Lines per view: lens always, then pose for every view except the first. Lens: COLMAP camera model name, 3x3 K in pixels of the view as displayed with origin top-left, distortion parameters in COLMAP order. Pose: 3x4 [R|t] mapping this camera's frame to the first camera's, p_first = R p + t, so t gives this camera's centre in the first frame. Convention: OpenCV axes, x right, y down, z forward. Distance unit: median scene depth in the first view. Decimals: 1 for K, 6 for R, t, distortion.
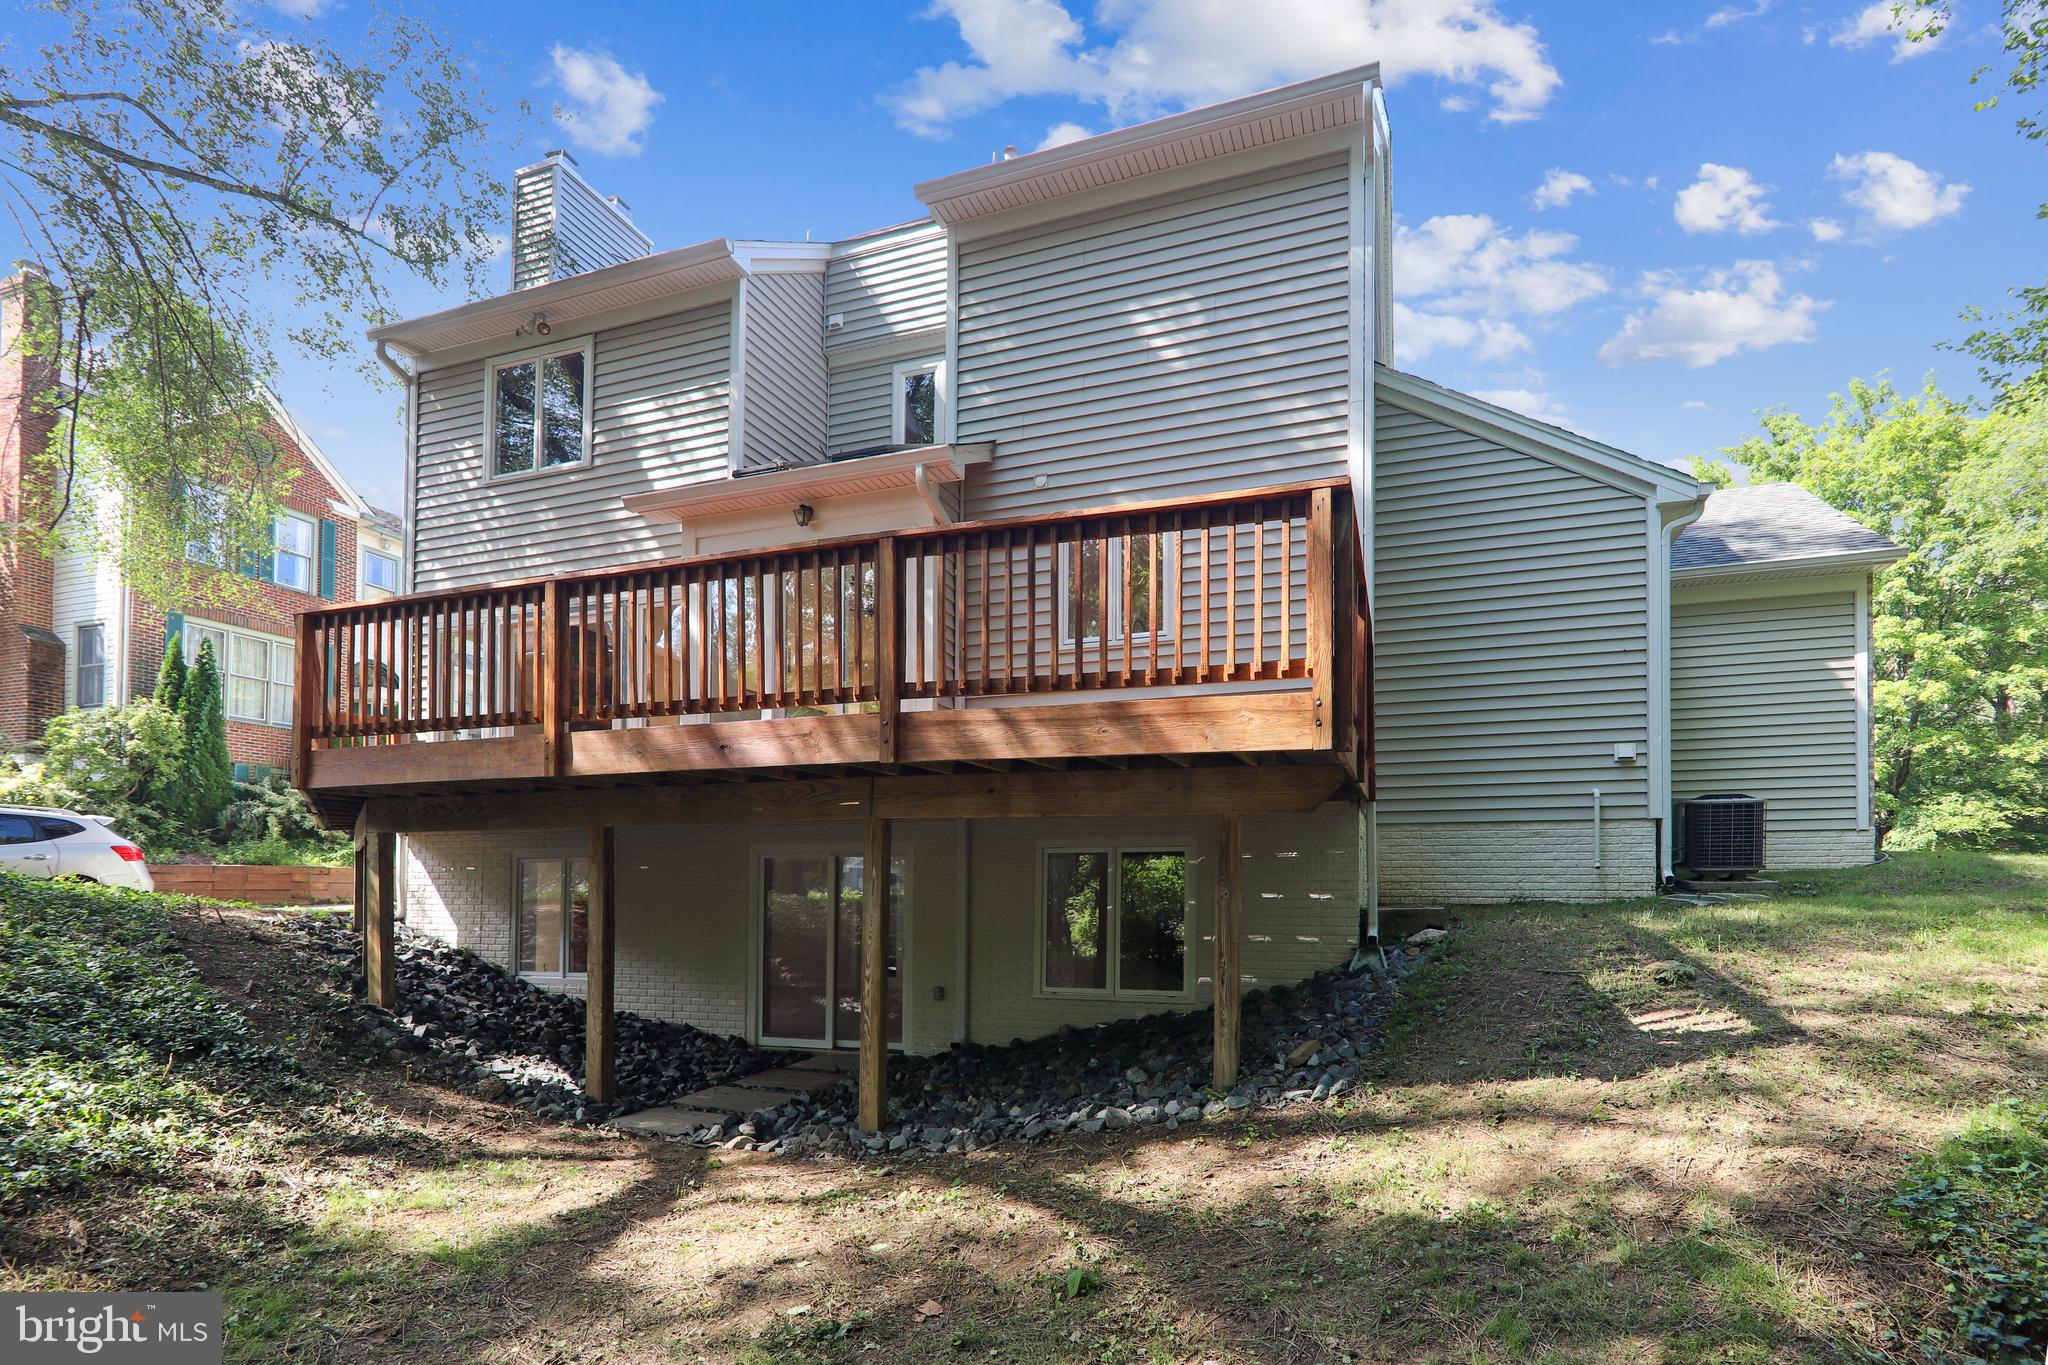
lens RADIAL K [[1033.0, 0, 1025.1], [0, 1033.0, 740.0], [0, 0, 1]] dist [0.003797, 0.000262]
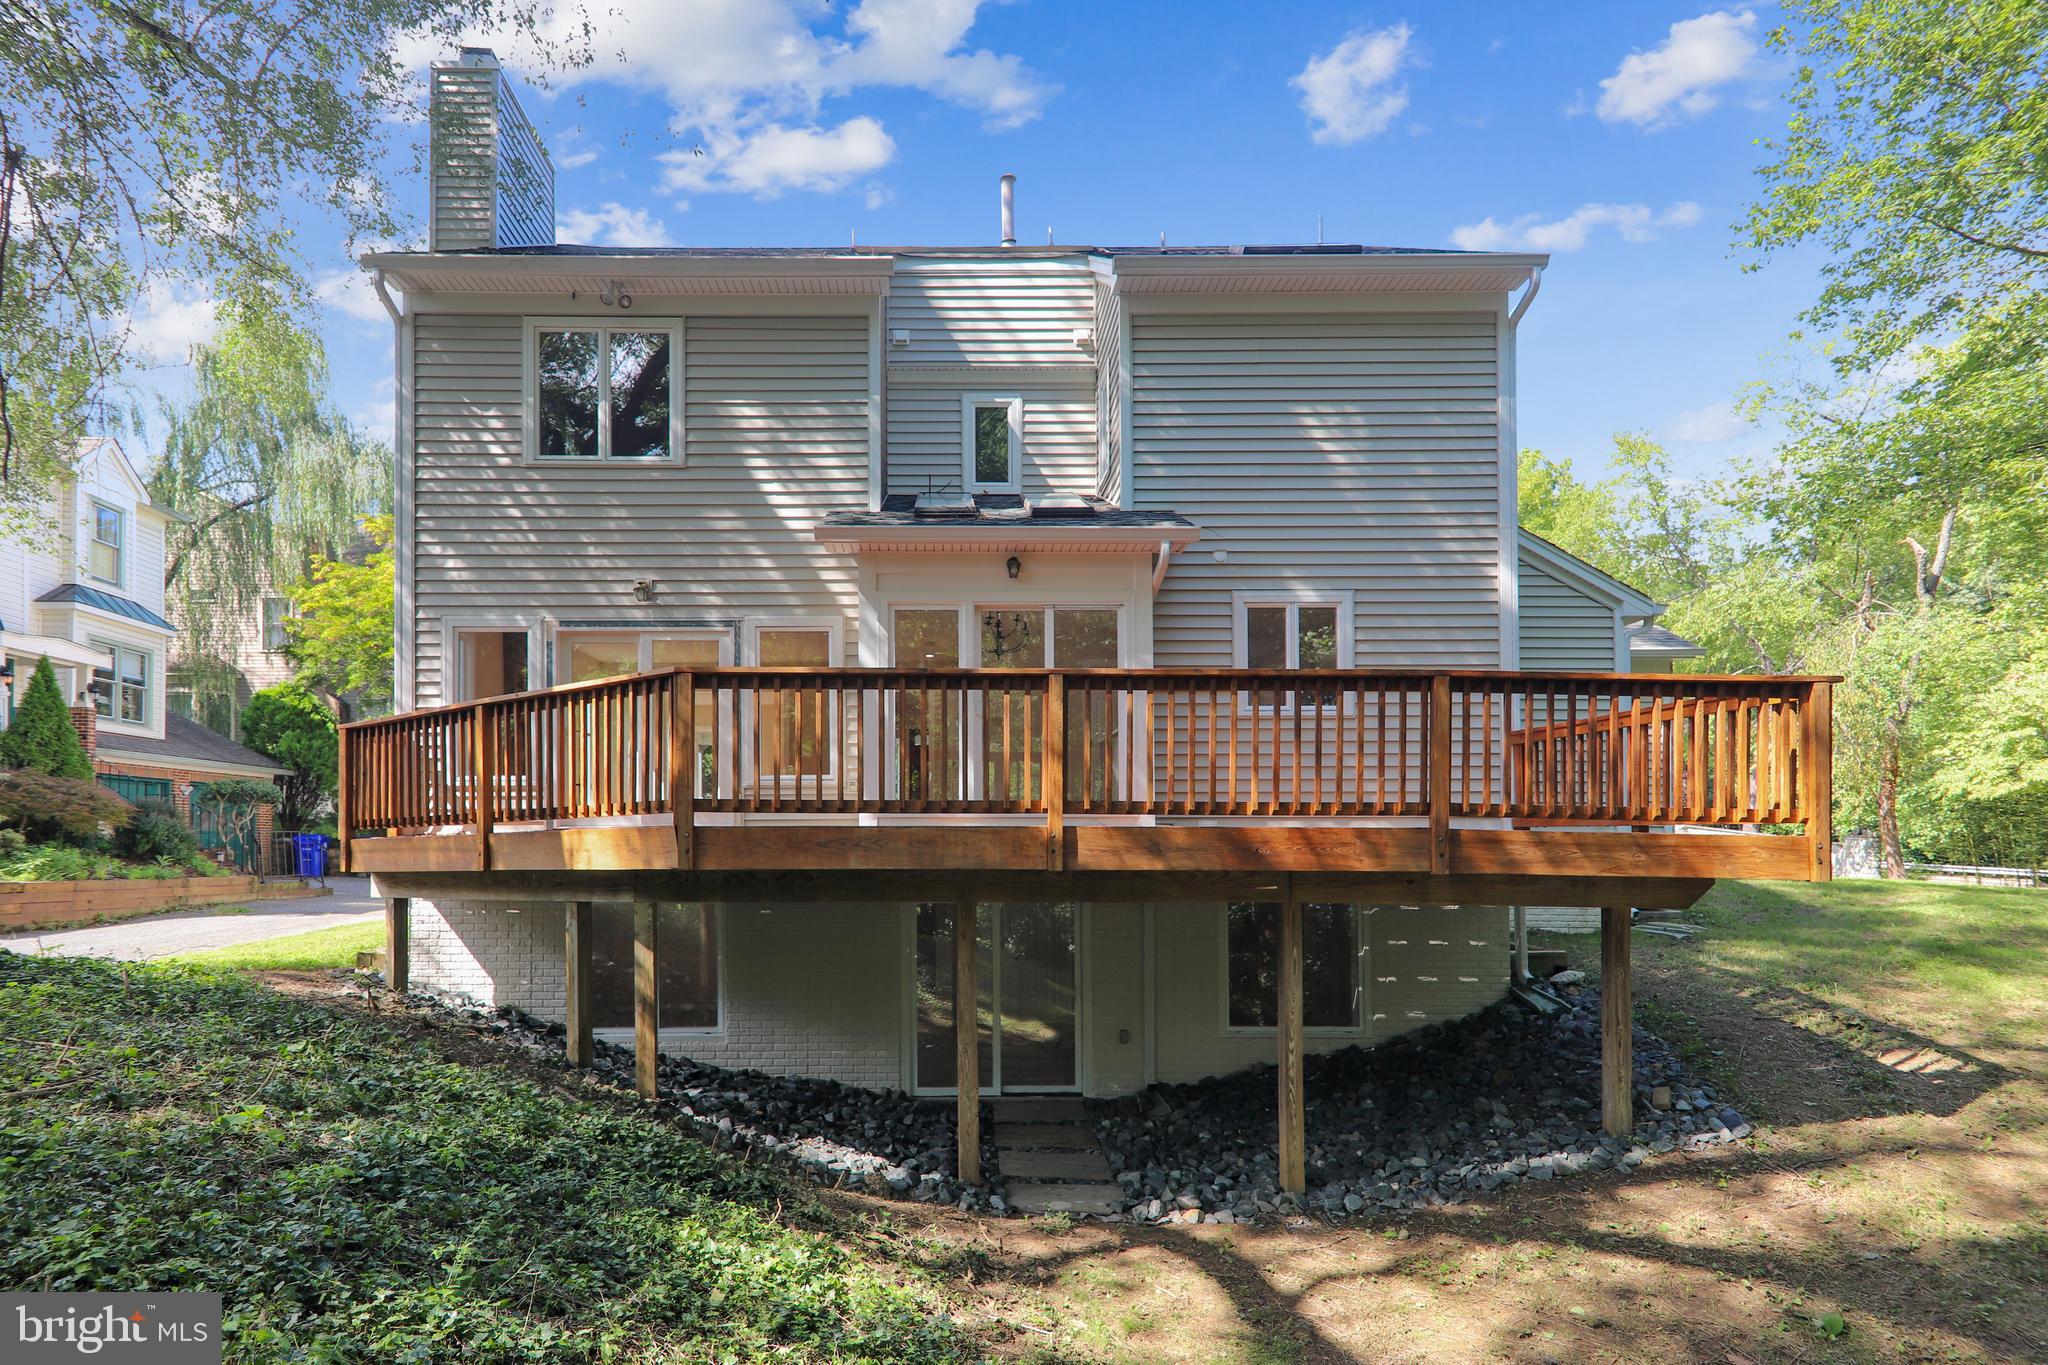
lens RADIAL K [[1041.3, 0, 1024.2], [0, 1041.3, 711.4], [0, 0, 1]] dist [0.022765, 0.000306]
pose [[0.938581, 0.046573, 0.341902, -0.555280], [-0.048001, 0.998838, -0.004287, -0.075129], [-0.341704, -0.012388, 0.939726, 0.040791]]
